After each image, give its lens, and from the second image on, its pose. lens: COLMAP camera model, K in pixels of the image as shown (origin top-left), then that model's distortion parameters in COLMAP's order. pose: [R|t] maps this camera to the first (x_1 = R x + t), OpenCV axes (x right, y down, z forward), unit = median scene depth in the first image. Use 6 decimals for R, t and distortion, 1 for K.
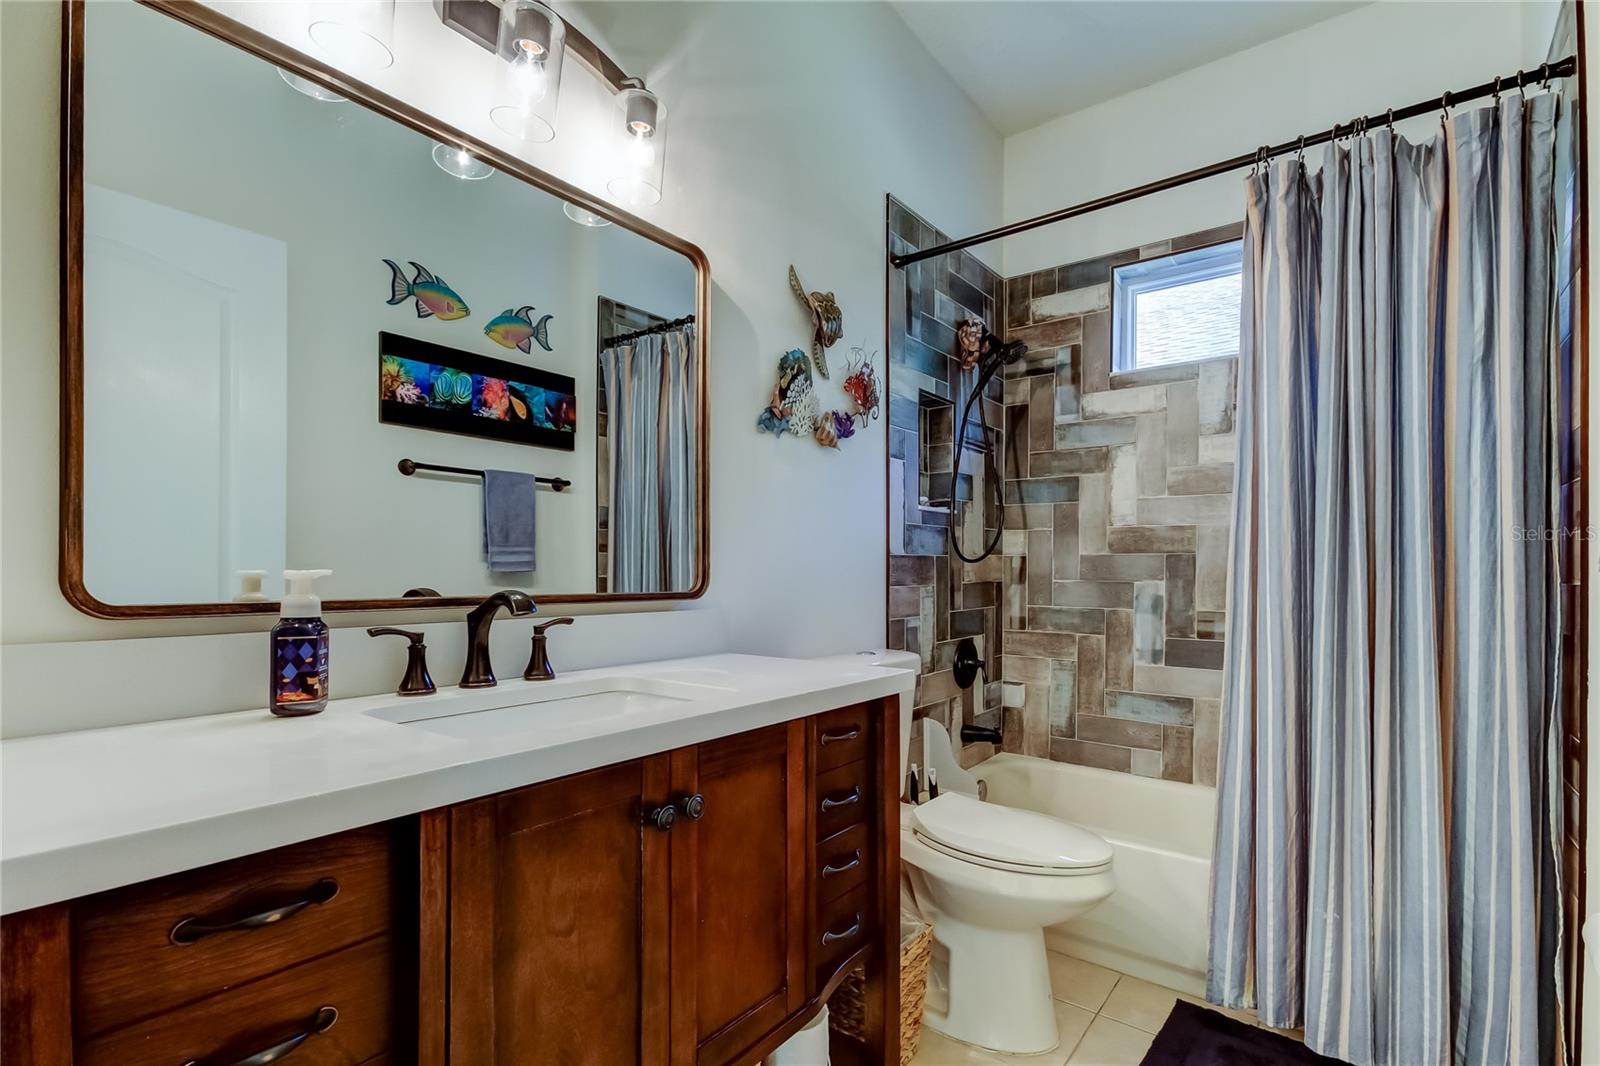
lens RADIAL K [[738.6, 0, 819.3], [0, 738.6, 560.2], [0, 0, 1]] dist [-0.001493, -0.001554]
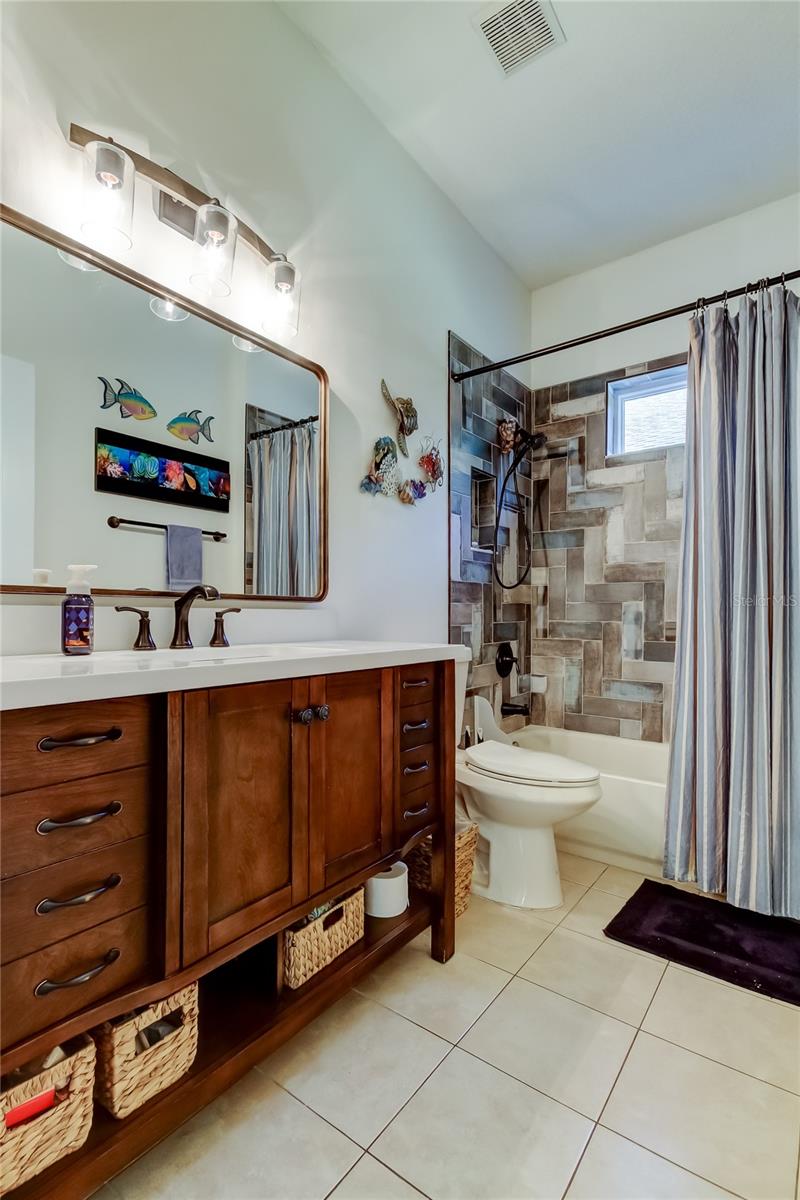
lens RADIAL K [[553.9, 0, 400.4], [0, 553.9, 609.0], [0, 0, 1]] dist [-0.001493, -0.001554]
pose [[0.999995, 0.000445, -0.003015, 0.000415], [-0.000432, 0.999990, 0.004384, 0.058811], [0.003017, -0.004382, 0.999986, -0.115084]]
